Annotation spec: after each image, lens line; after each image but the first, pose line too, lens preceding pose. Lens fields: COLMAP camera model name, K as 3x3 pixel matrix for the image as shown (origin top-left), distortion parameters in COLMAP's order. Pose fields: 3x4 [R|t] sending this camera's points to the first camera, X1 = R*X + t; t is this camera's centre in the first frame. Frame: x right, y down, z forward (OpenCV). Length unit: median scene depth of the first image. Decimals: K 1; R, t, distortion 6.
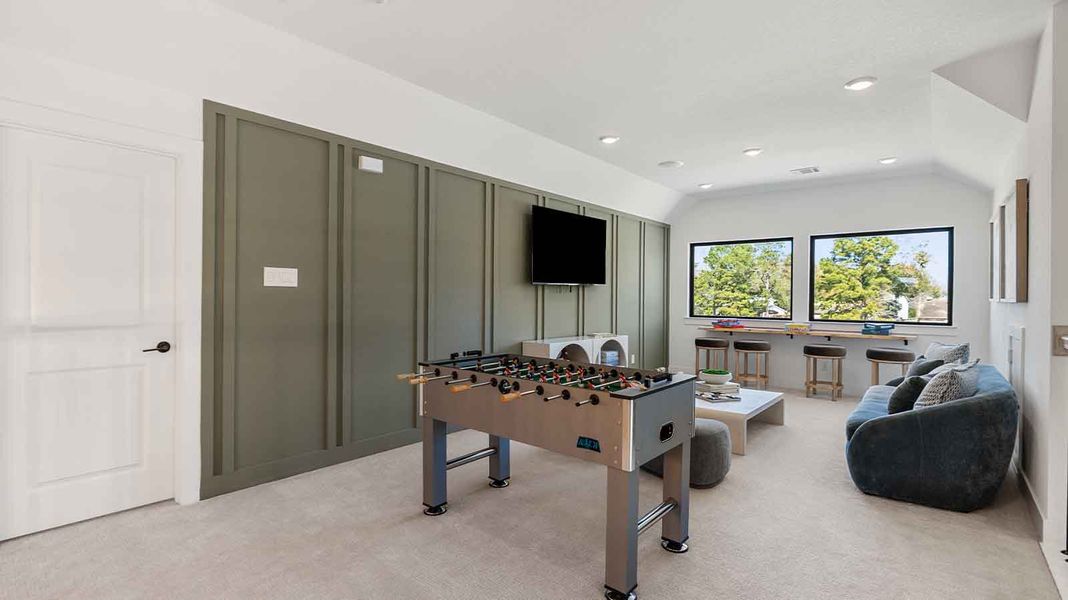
lens RADIAL K [[485.0, 0, 534.0], [0, 485.0, 300.0], [0, 0, 1]] dist [-0.013801, 0.007655]
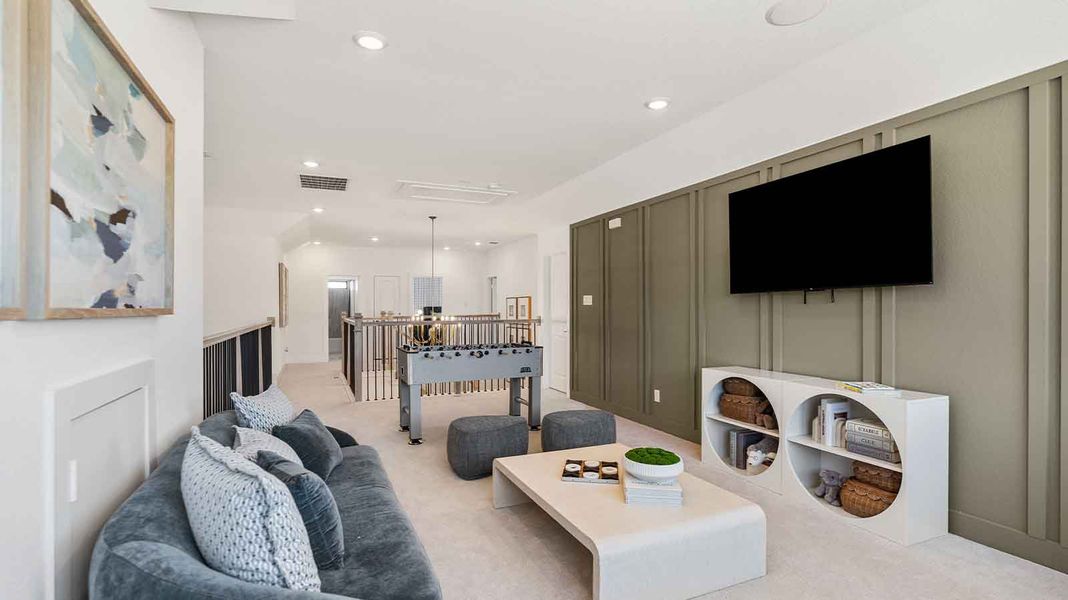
lens RADIAL K [[485.0, 0, 534.0], [0, 485.0, 300.0], [0, 0, 1]] dist [-0.013801, 0.007655]
pose [[-0.442589, -0.012493, -0.896638, 0.687223], [-0.004333, 0.999921, -0.011793, -0.013082], [0.896714, -0.001335, -0.442608, 0.878848]]
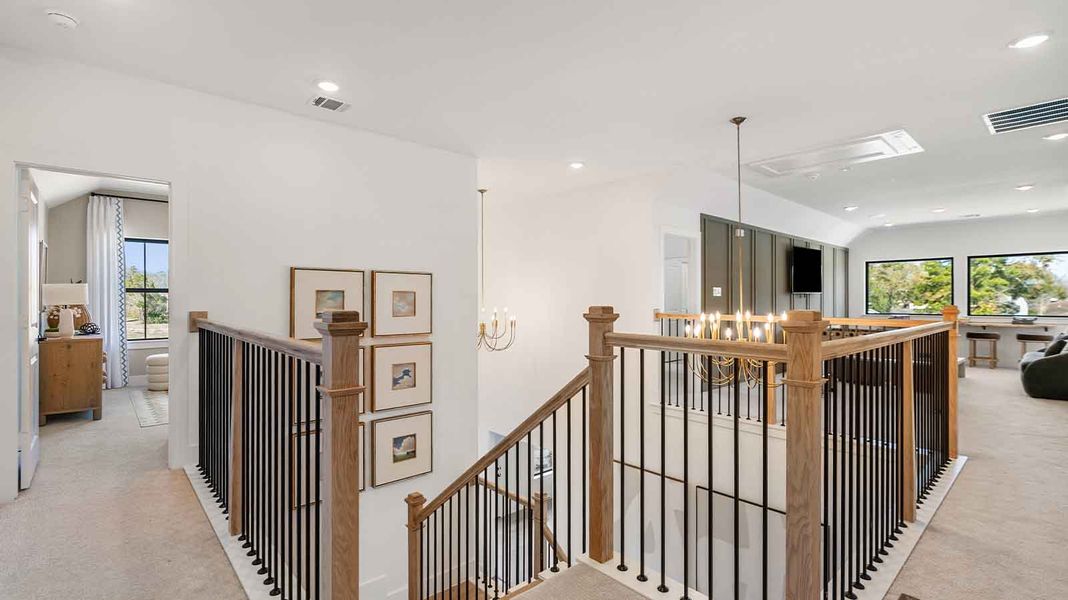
lens RADIAL K [[485.0, 0, 534.0], [0, 485.0, 300.0], [0, 0, 1]] dist [-0.013801, 0.007655]
pose [[0.990885, -0.008033, -0.134472, -0.542990], [0.006651, 0.999920, -0.010727, 0.003055], [0.134547, 0.009735, 0.990859, -0.627393]]
